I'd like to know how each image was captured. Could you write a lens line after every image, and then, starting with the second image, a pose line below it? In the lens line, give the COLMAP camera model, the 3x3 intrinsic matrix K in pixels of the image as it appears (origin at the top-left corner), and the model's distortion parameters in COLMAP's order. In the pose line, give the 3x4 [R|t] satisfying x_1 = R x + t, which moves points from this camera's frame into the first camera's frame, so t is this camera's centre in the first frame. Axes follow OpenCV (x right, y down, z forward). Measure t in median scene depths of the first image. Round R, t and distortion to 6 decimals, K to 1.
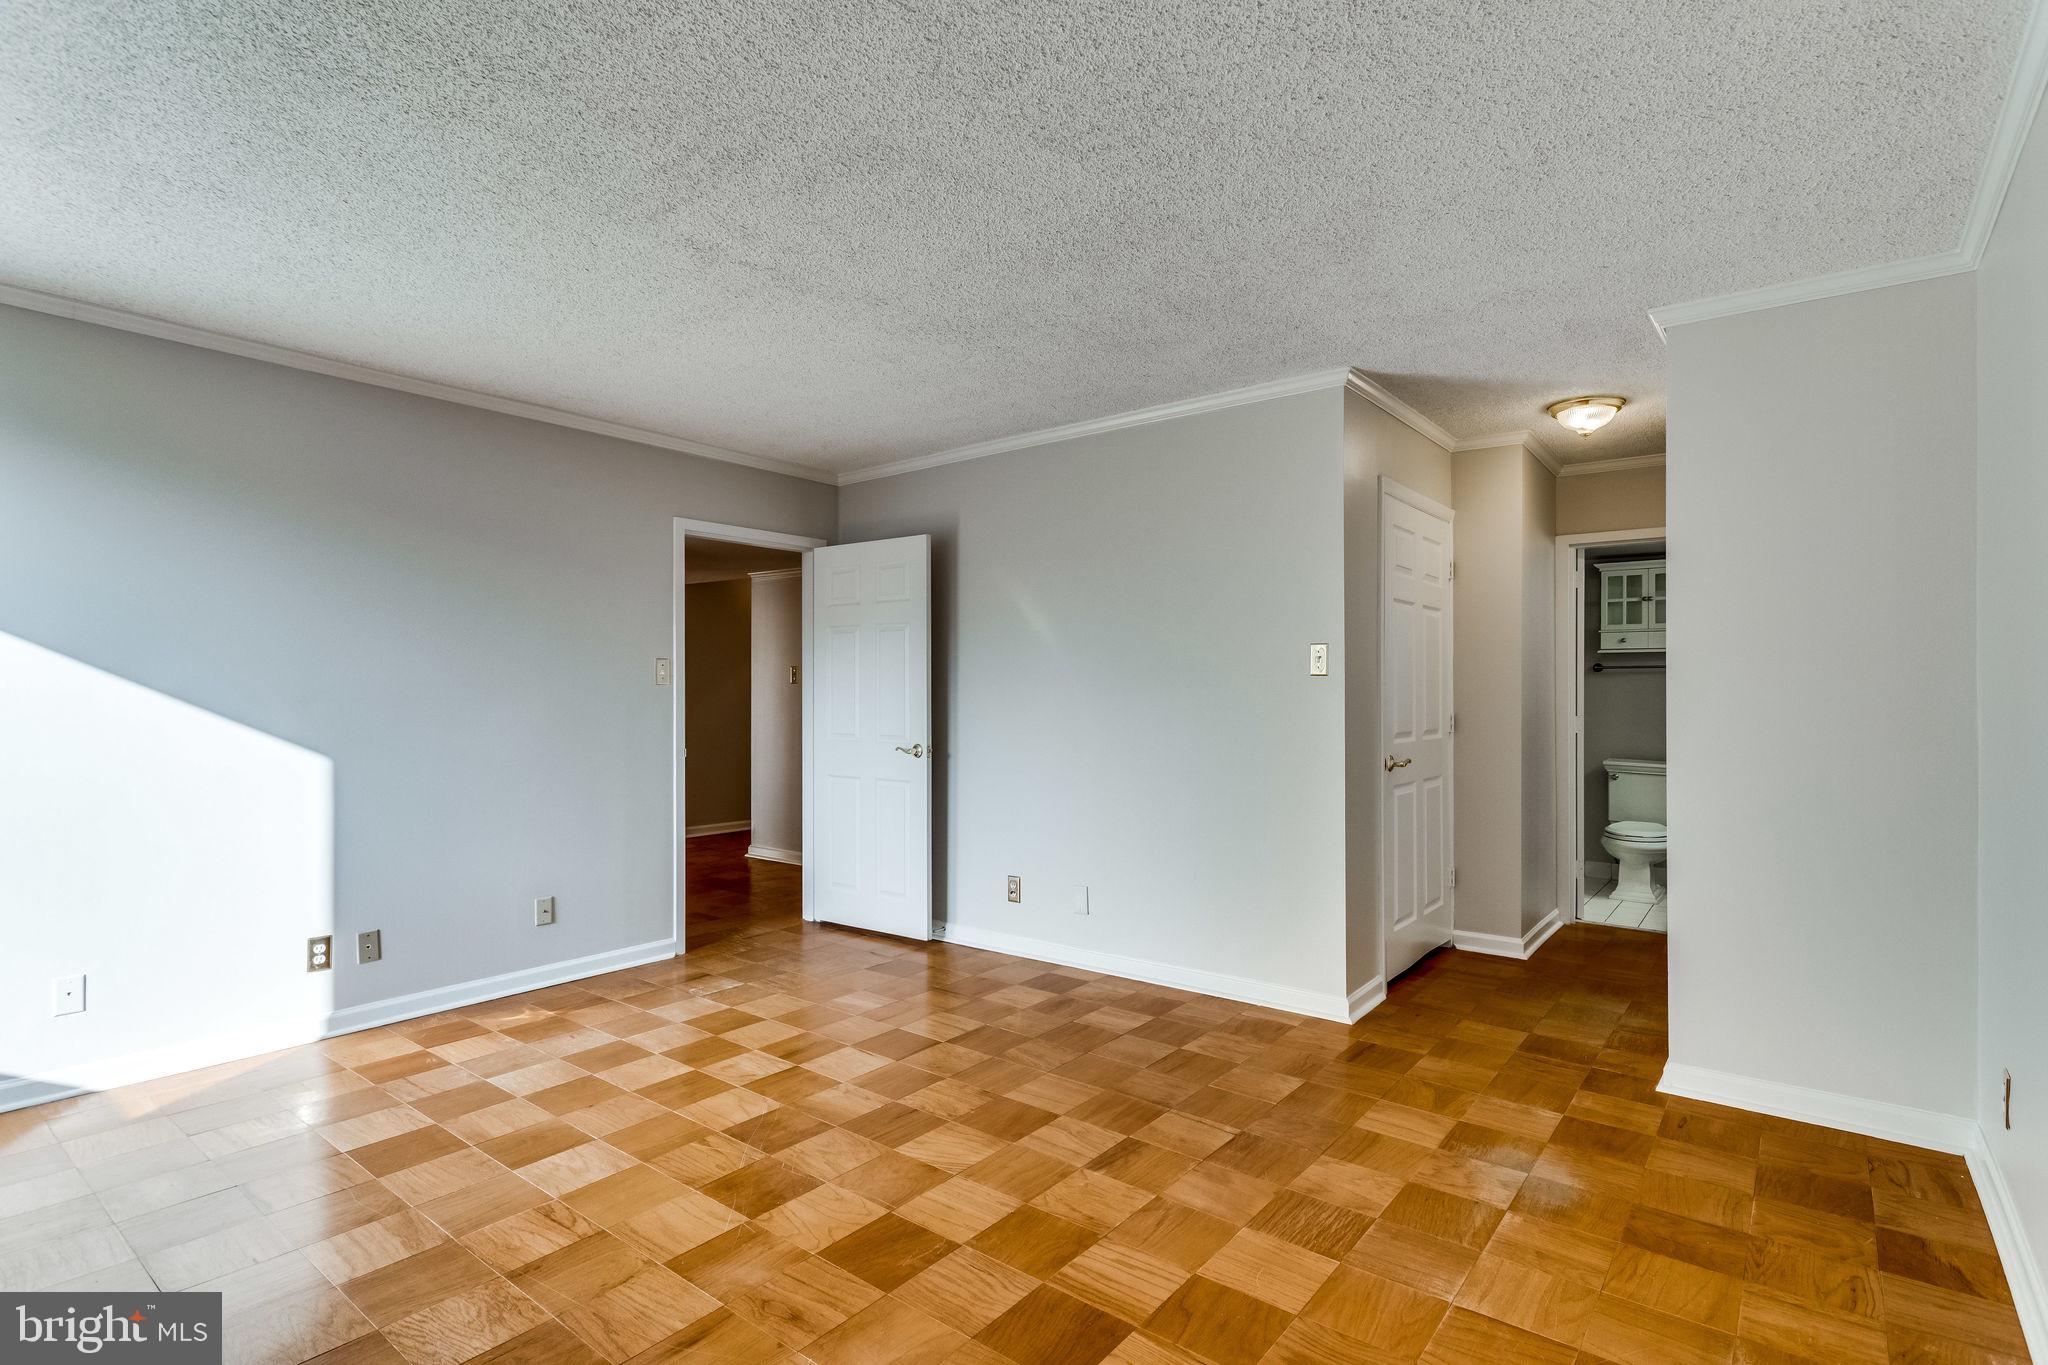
lens RADIAL K [[1010.8, 0, 1037.1], [0, 1010.8, 682.9], [0, 0, 1]] dist [0.008602, -0.000670]
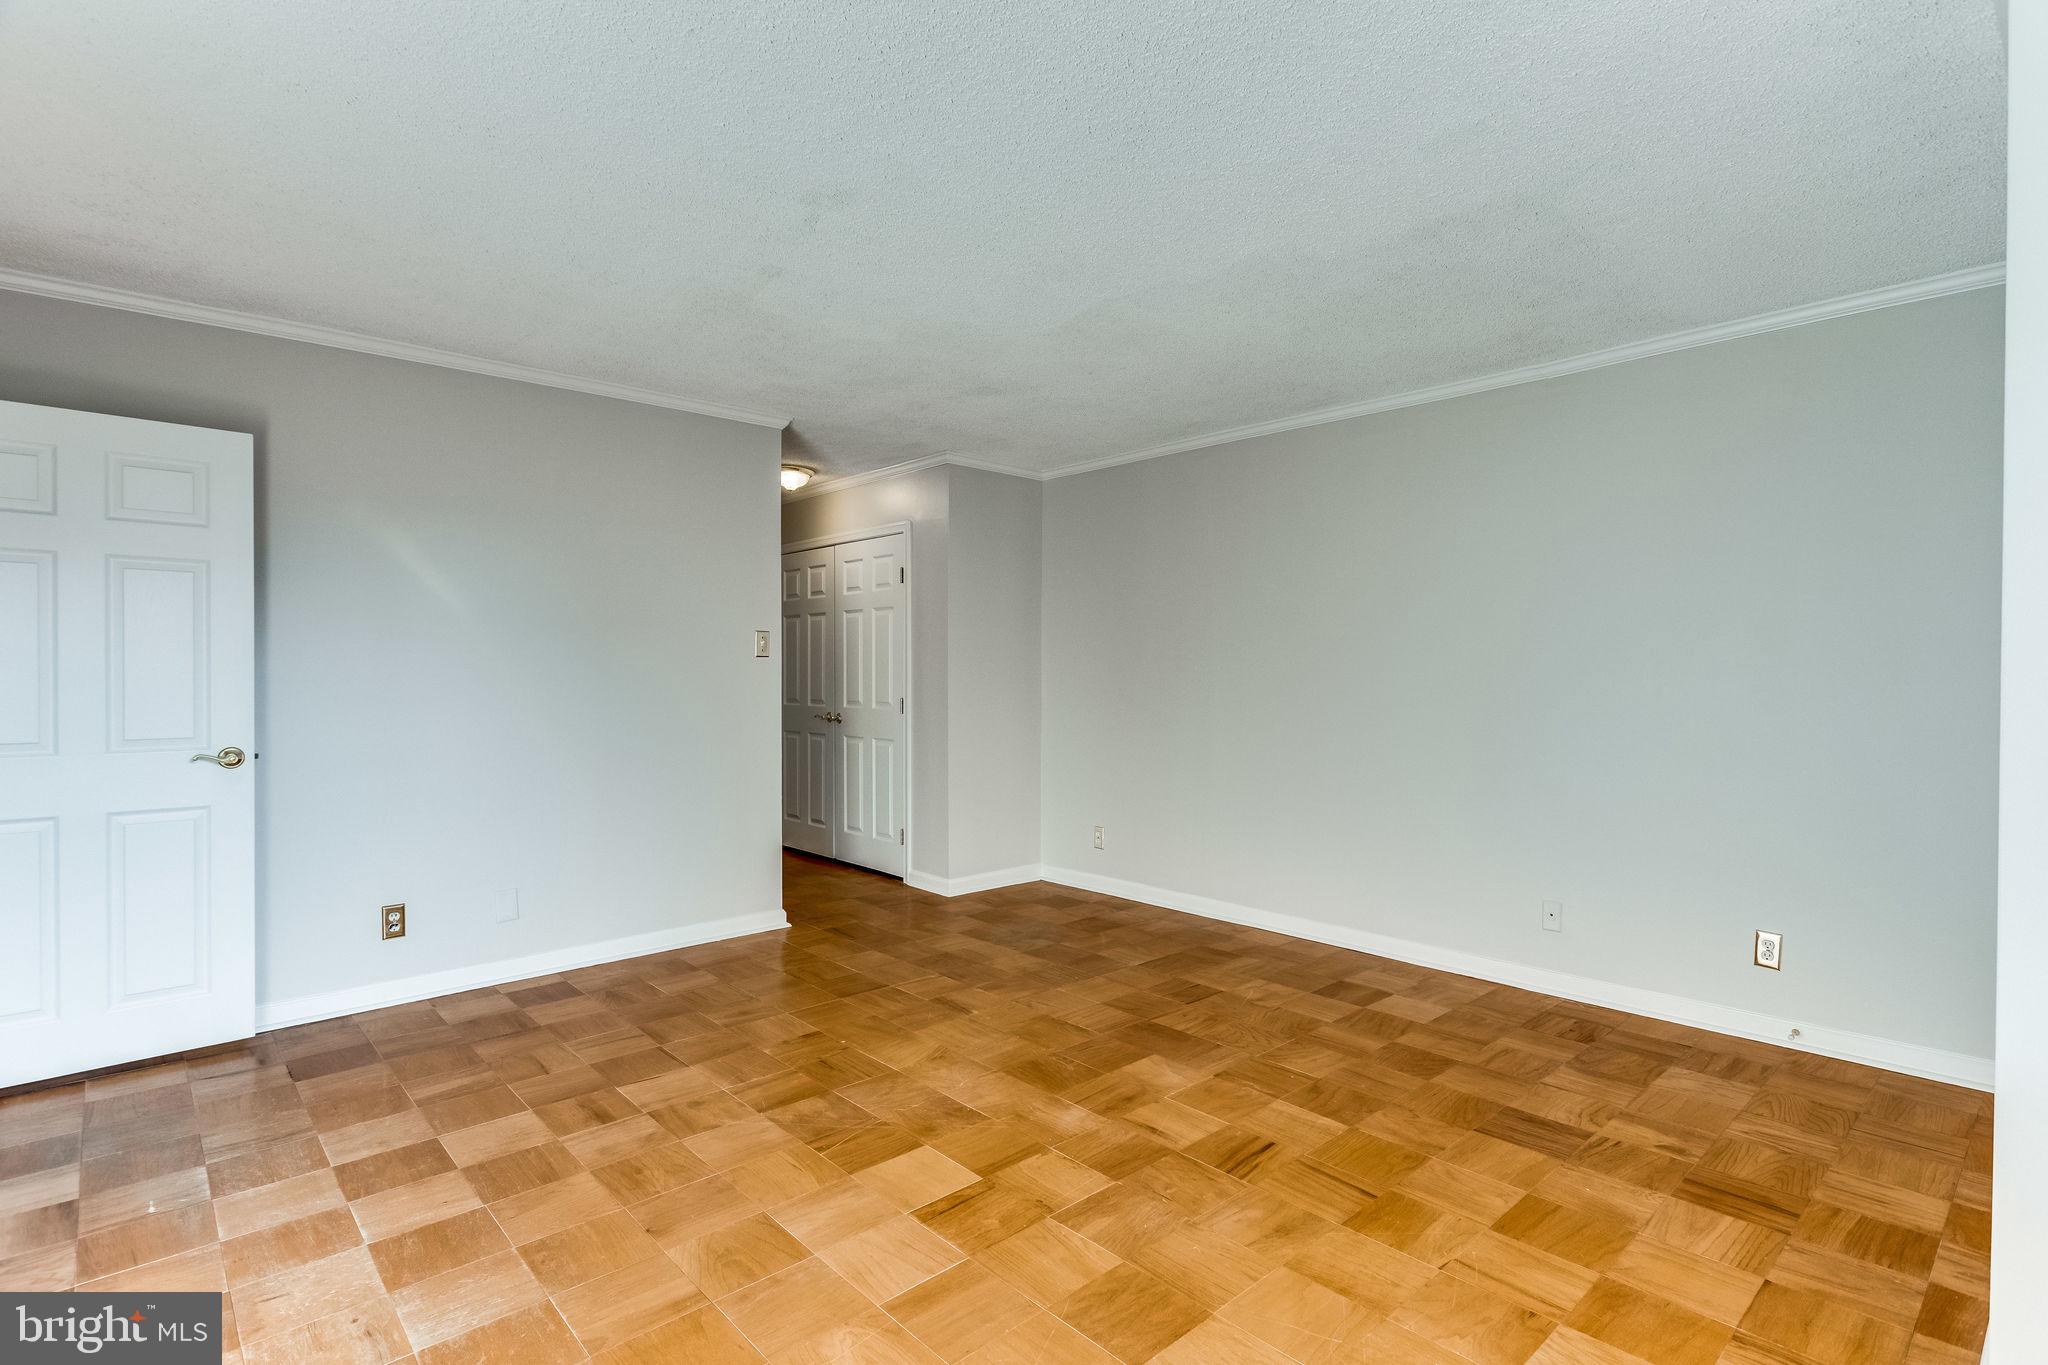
lens RADIAL K [[1010.8, 0, 1042.0], [0, 1010.8, 677.3], [0, 0, 1]] dist [0.008602, -0.000670]
pose [[0.158313, -0.013148, 0.987301, -0.853242], [-0.002806, 0.999901, 0.013765, 0.004864], [-0.987385, -0.004950, 0.158260, 0.462042]]
